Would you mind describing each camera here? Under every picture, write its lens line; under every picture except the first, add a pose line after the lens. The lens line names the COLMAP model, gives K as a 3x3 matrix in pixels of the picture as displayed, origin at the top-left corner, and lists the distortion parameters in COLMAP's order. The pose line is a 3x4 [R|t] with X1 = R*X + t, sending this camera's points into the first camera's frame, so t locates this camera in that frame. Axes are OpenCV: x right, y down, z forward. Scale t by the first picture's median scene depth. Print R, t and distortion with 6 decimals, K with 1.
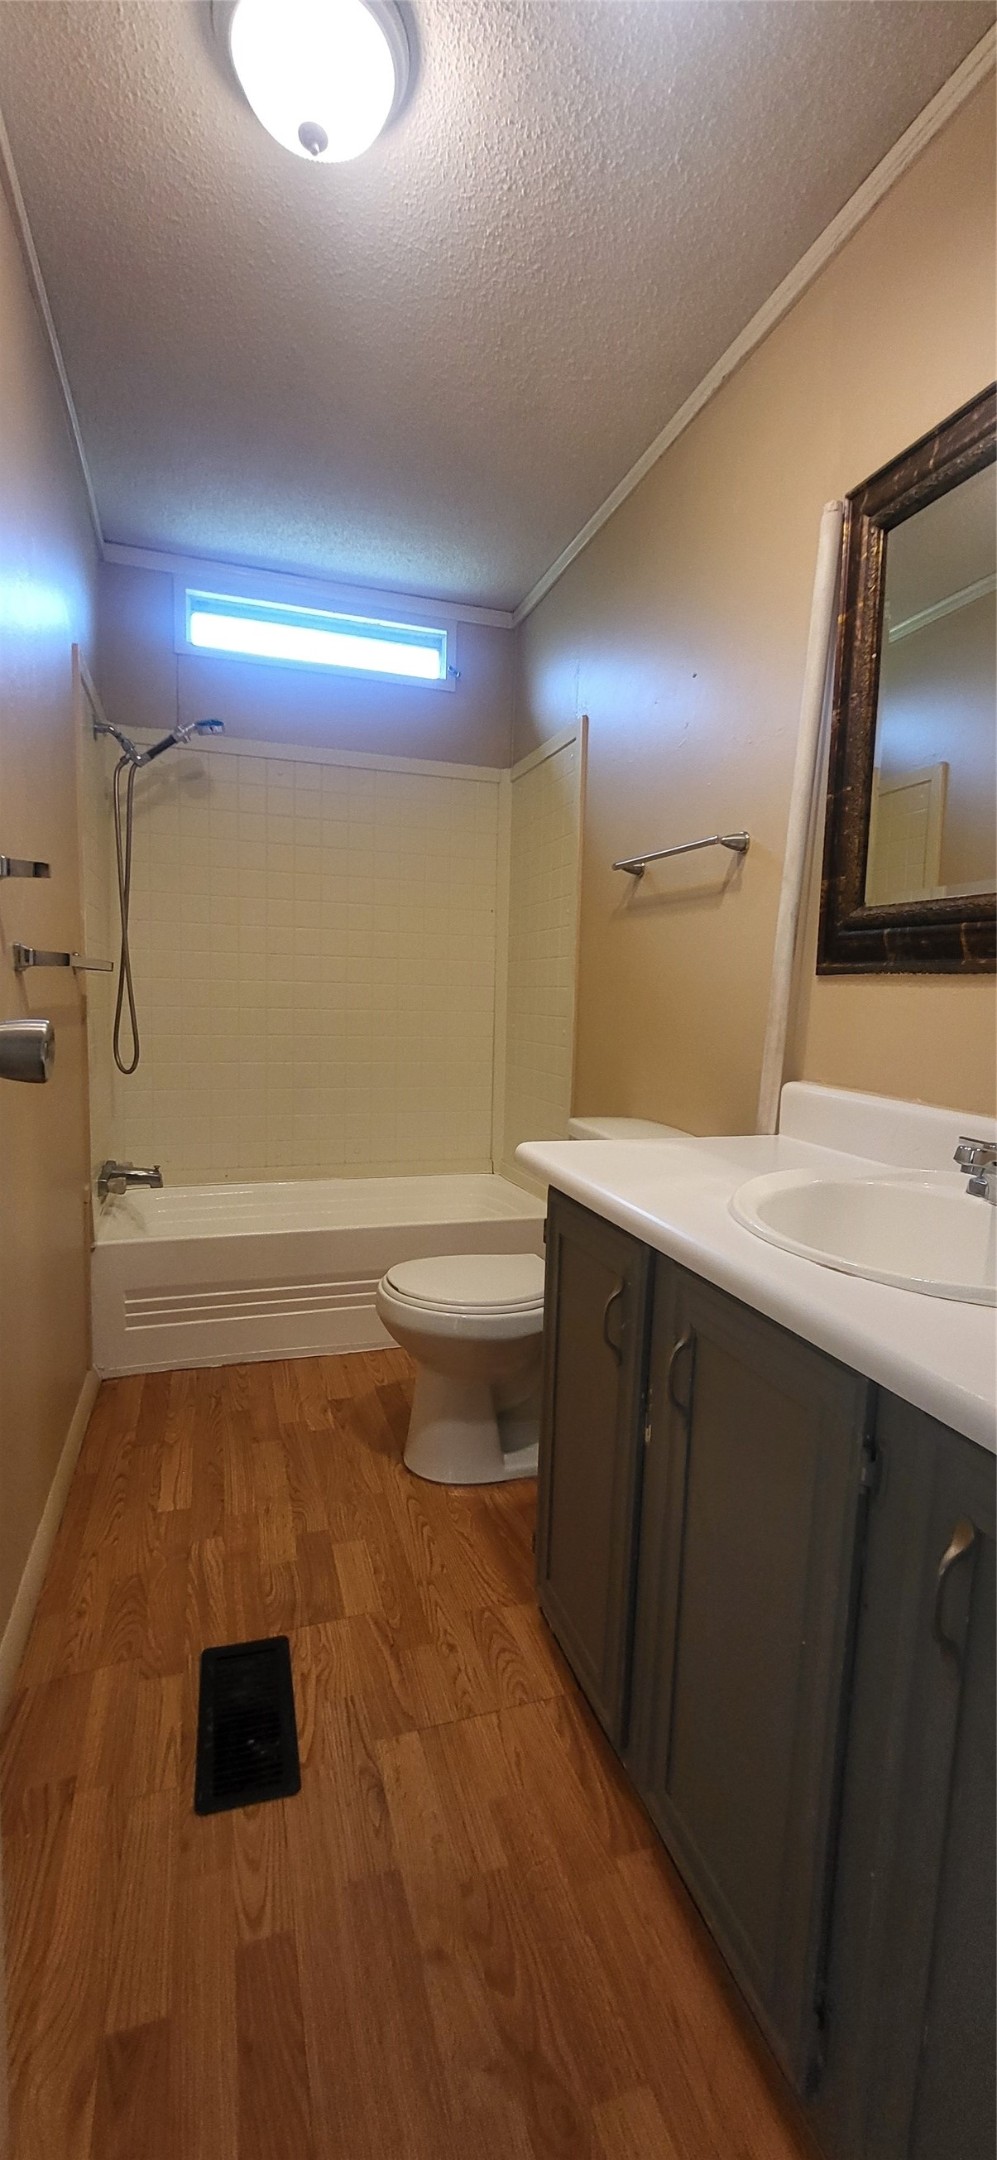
lens RADIAL K [[862.9, 0, 507.3], [0, 862.9, 1073.9], [0, 0, 1]] dist [0.000227, 0.000474]
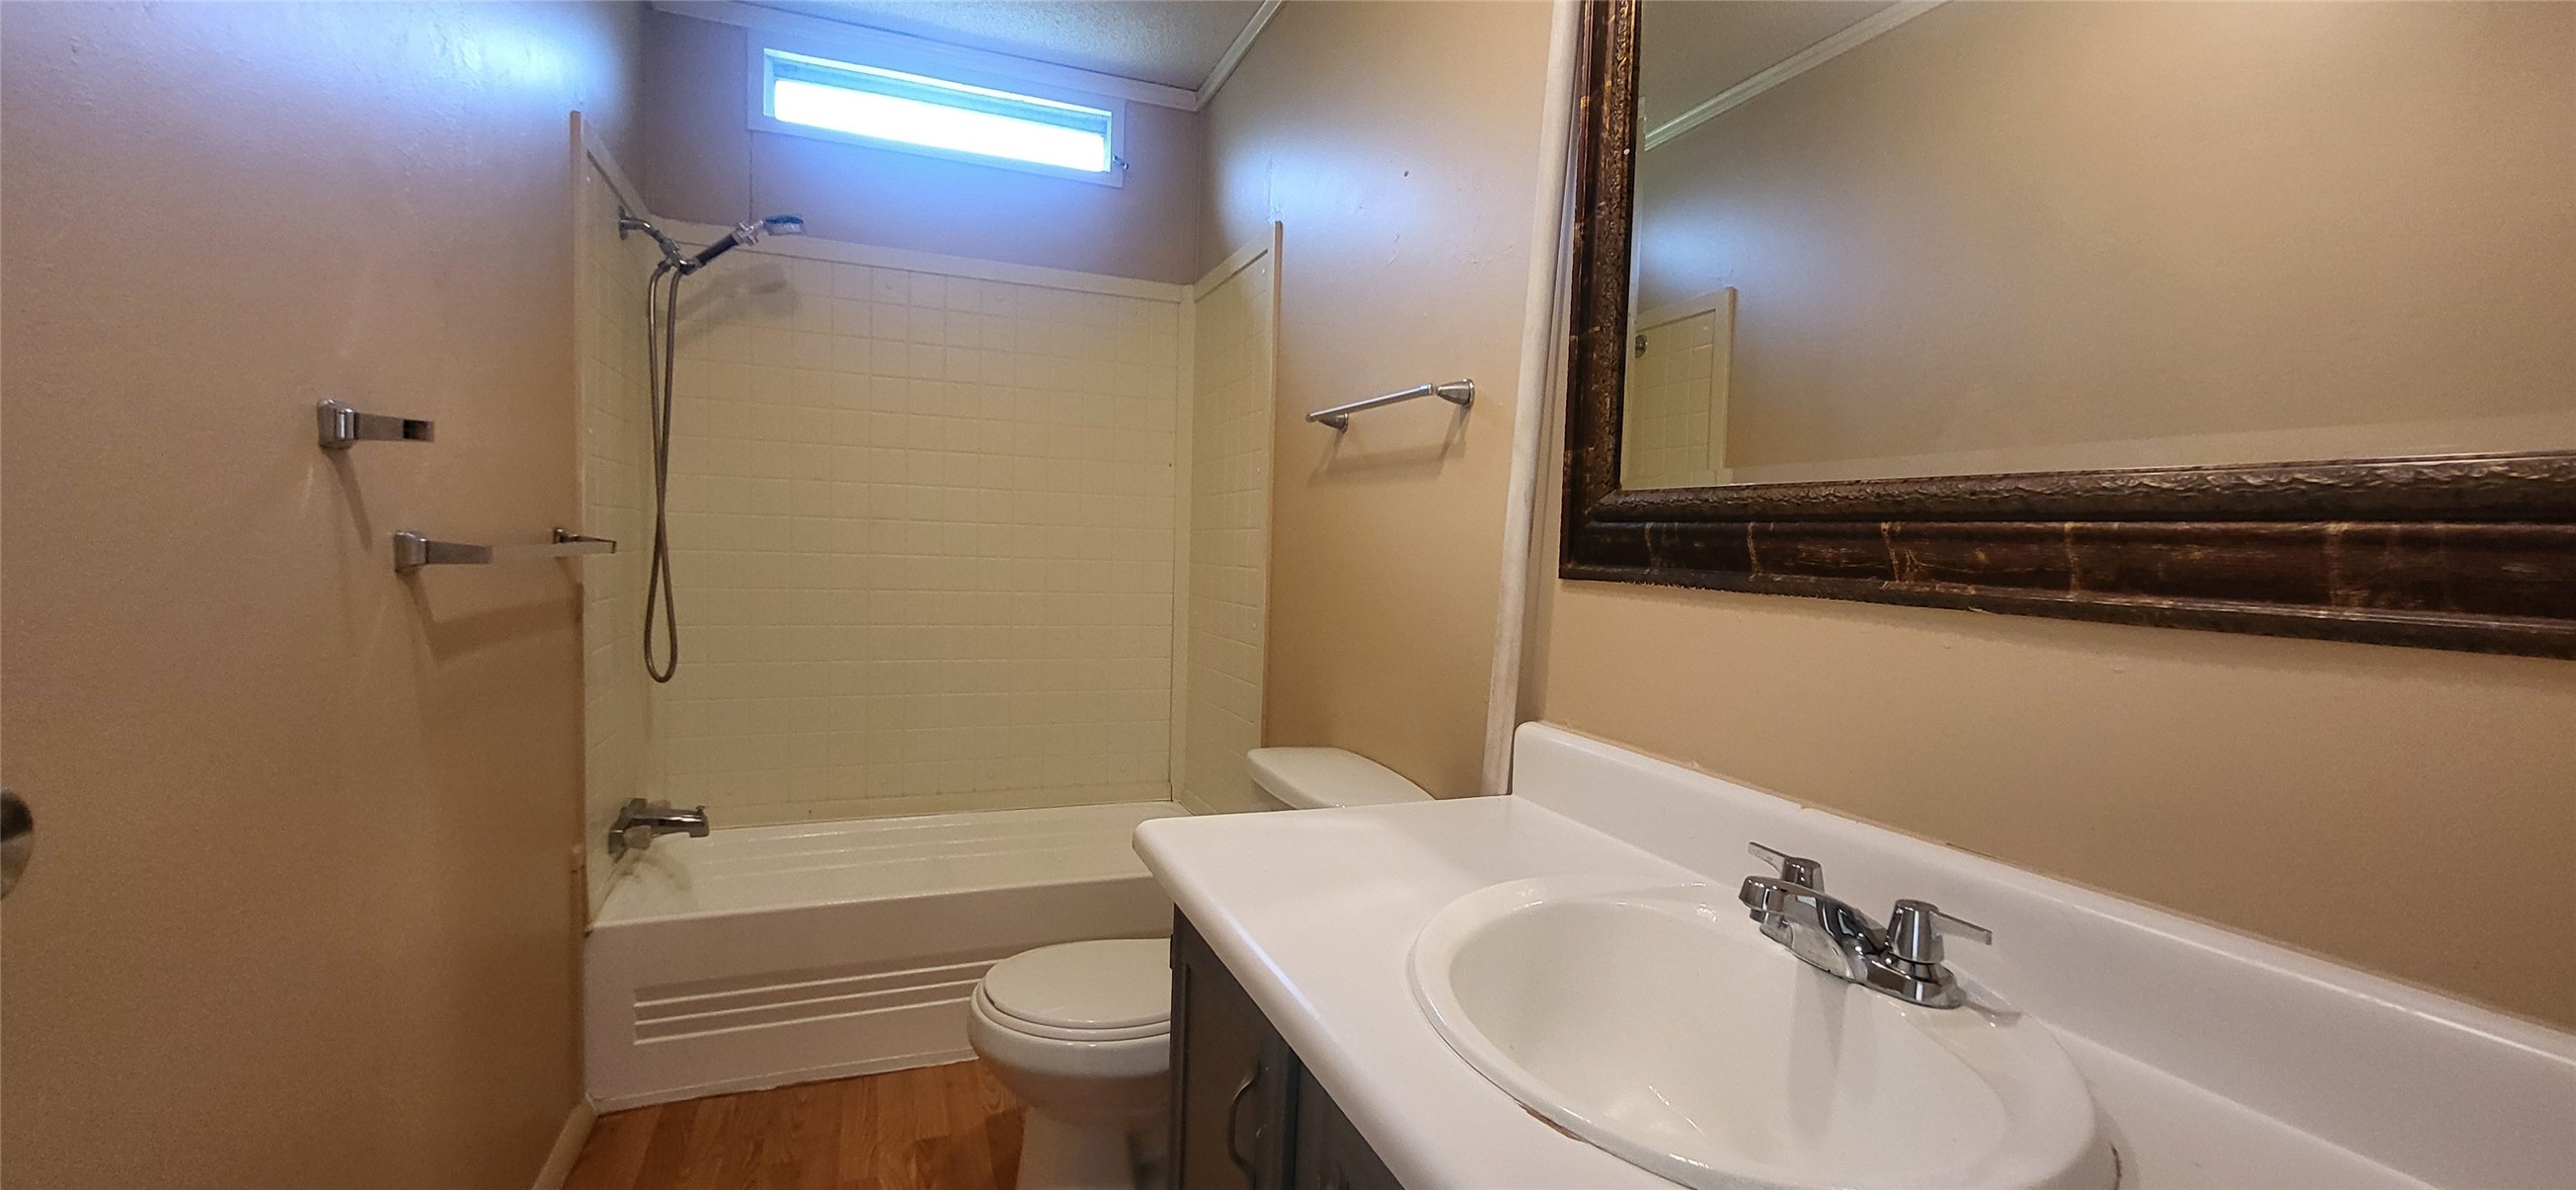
lens RADIAL K [[1029.2, 0, 1287.1], [0, 1029.2, 592.1], [0, 0, 1]] dist [0.000227, 0.000474]
pose [[0.998764, 0.004793, 0.049473, 0.070979], [-0.002539, 0.998959, -0.045538, -0.052473], [-0.049640, 0.045356, 0.997737, 0.118605]]
